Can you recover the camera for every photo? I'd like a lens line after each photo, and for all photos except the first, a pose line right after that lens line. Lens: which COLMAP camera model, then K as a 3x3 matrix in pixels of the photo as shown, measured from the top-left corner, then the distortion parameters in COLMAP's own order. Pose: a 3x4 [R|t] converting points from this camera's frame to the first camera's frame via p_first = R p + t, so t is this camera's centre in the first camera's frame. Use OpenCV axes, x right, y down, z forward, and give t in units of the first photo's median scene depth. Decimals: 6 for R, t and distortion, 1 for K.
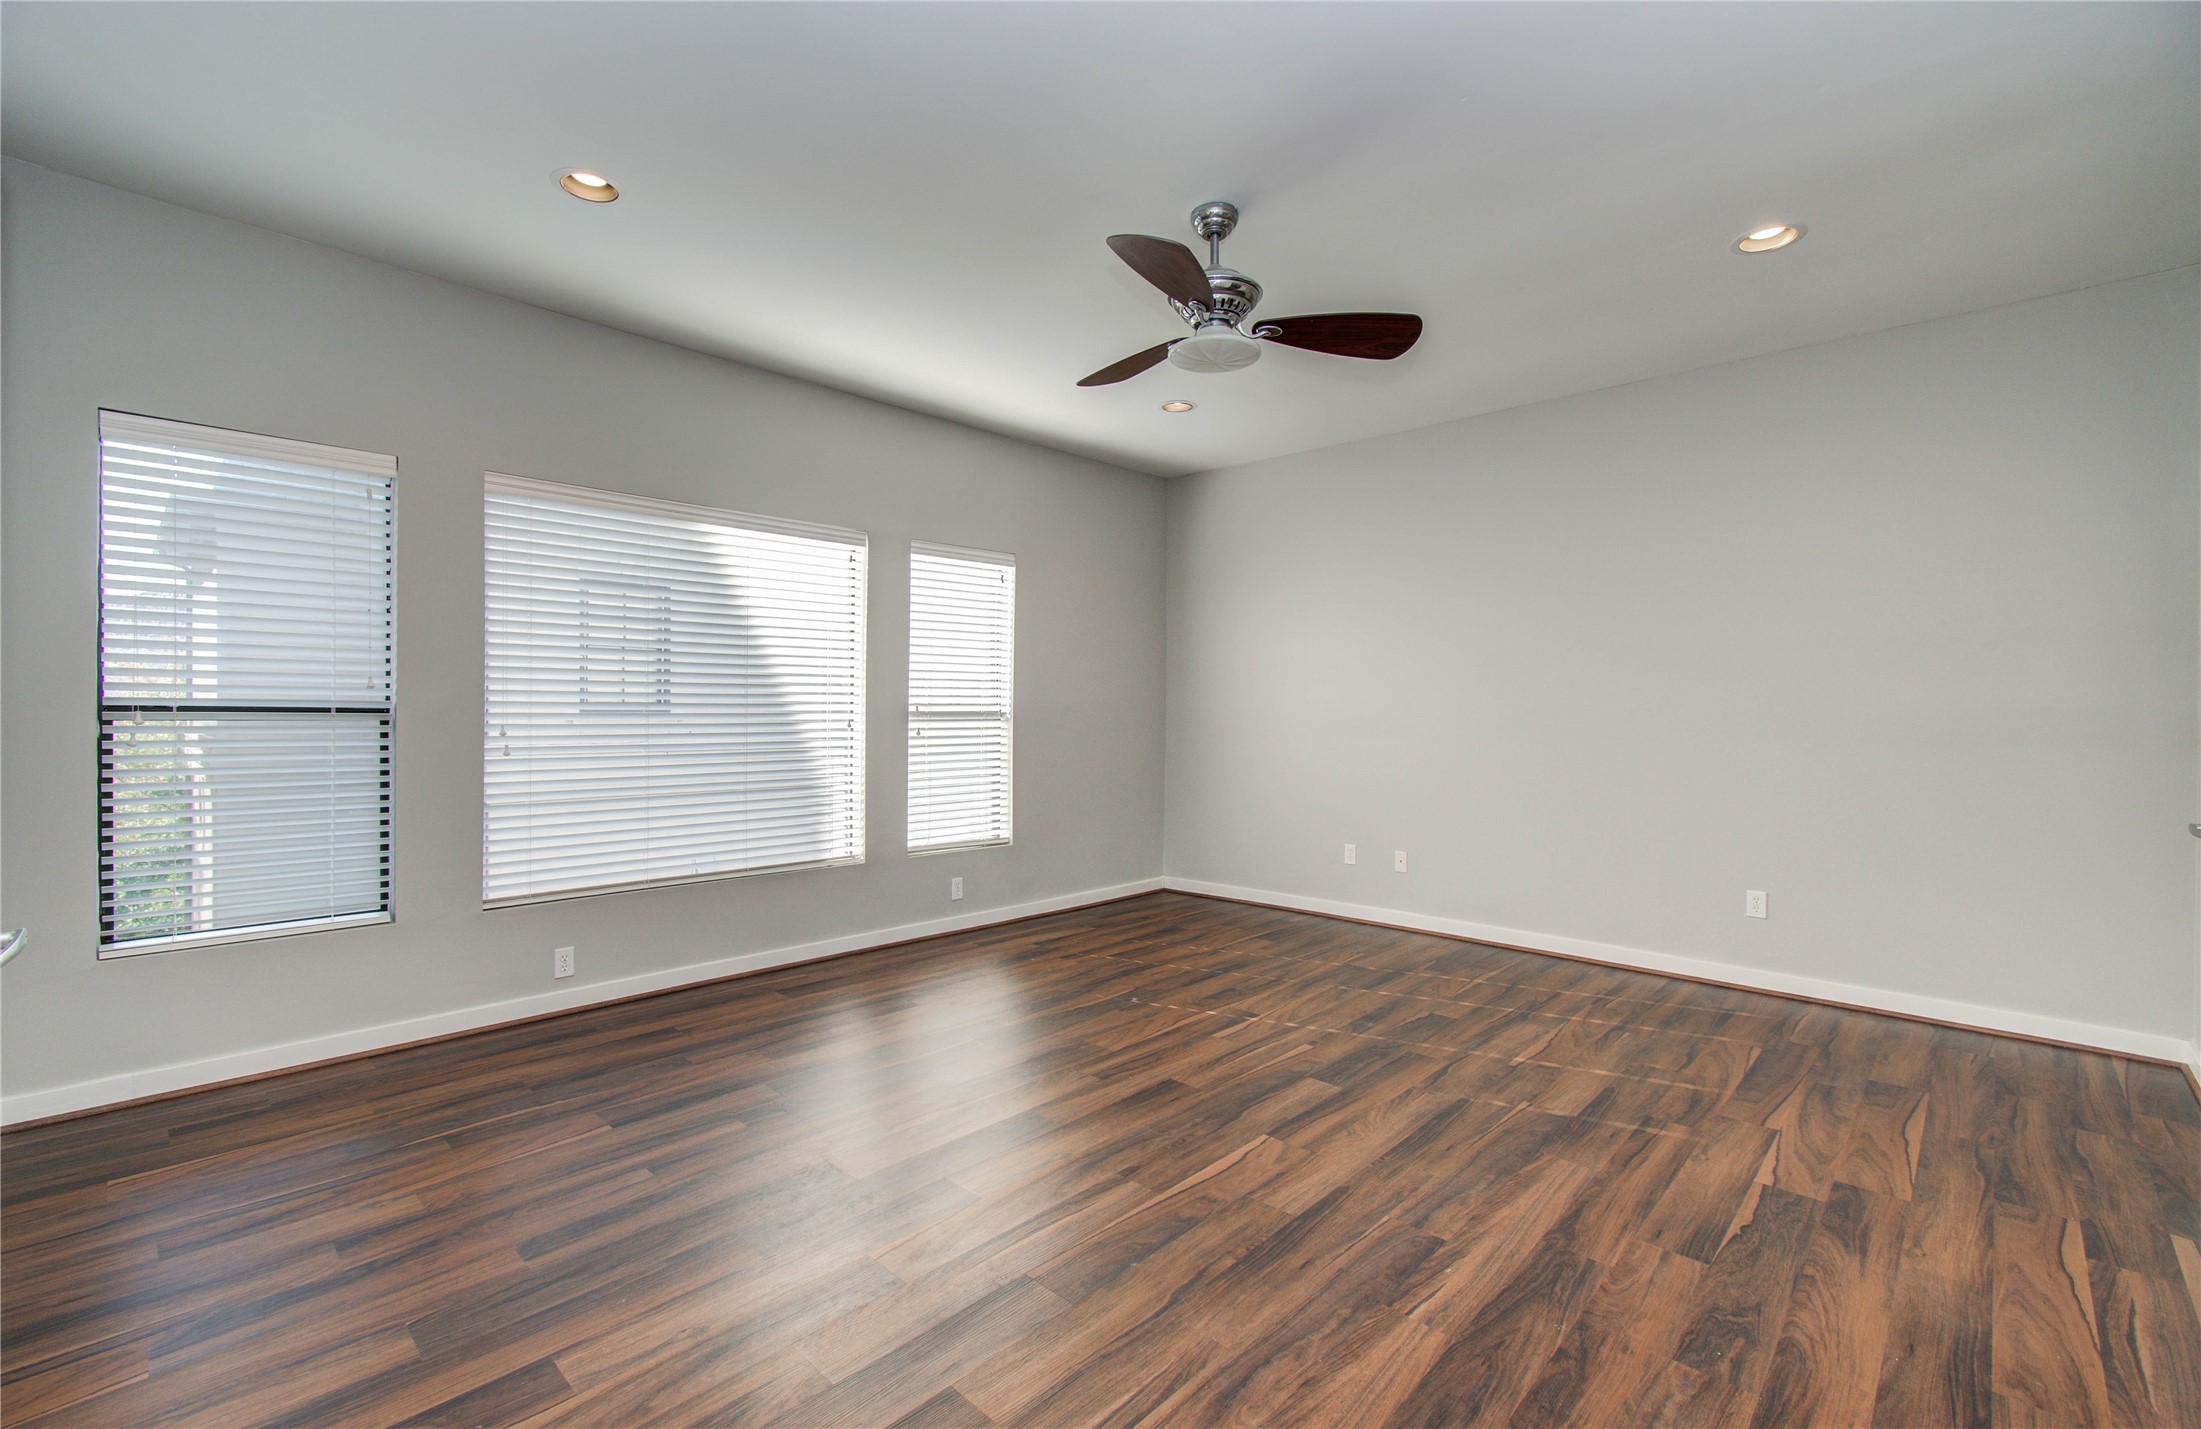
lens RADIAL K [[927.8, 0, 1093.8], [0, 927.8, 739.7], [0, 0, 1]] dist [-0.001246, -0.003148]
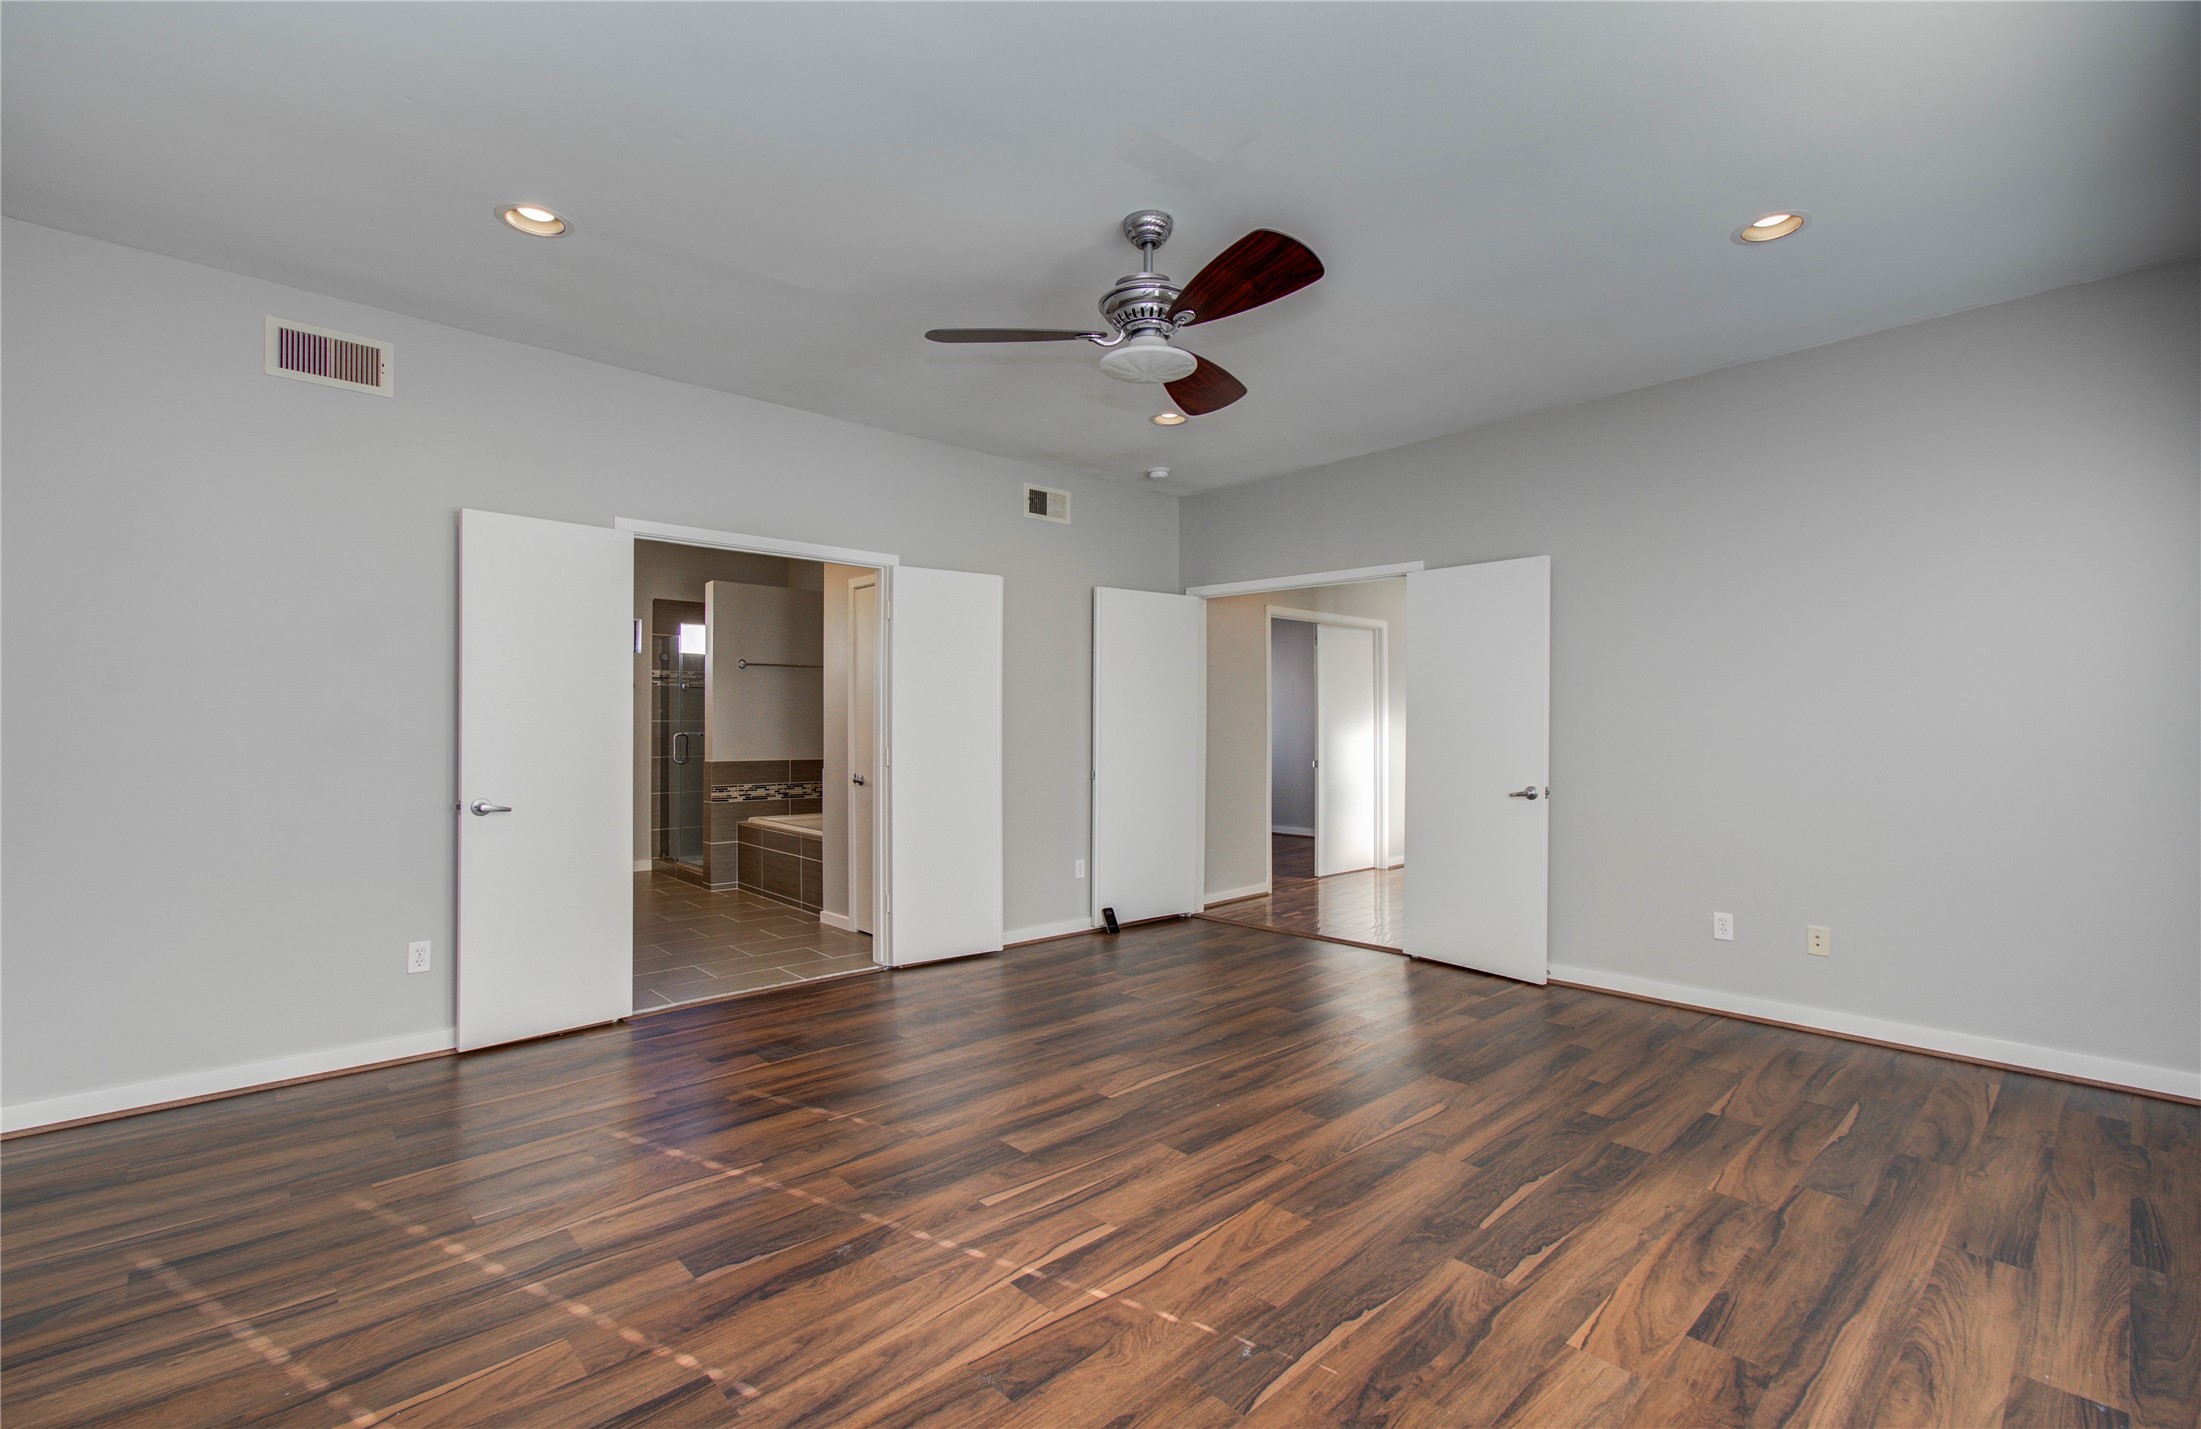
lens RADIAL K [[956.2, 0, 1100.5], [0, 956.2, 714.5], [0, 0, 1]] dist [-0.012892, -0.000031]
pose [[-0.998714, -0.003816, 0.050546, 0.126713], [-0.002682, 0.999744, 0.022471, -0.065130], [-0.050619, 0.022307, -0.998469, 1.973633]]
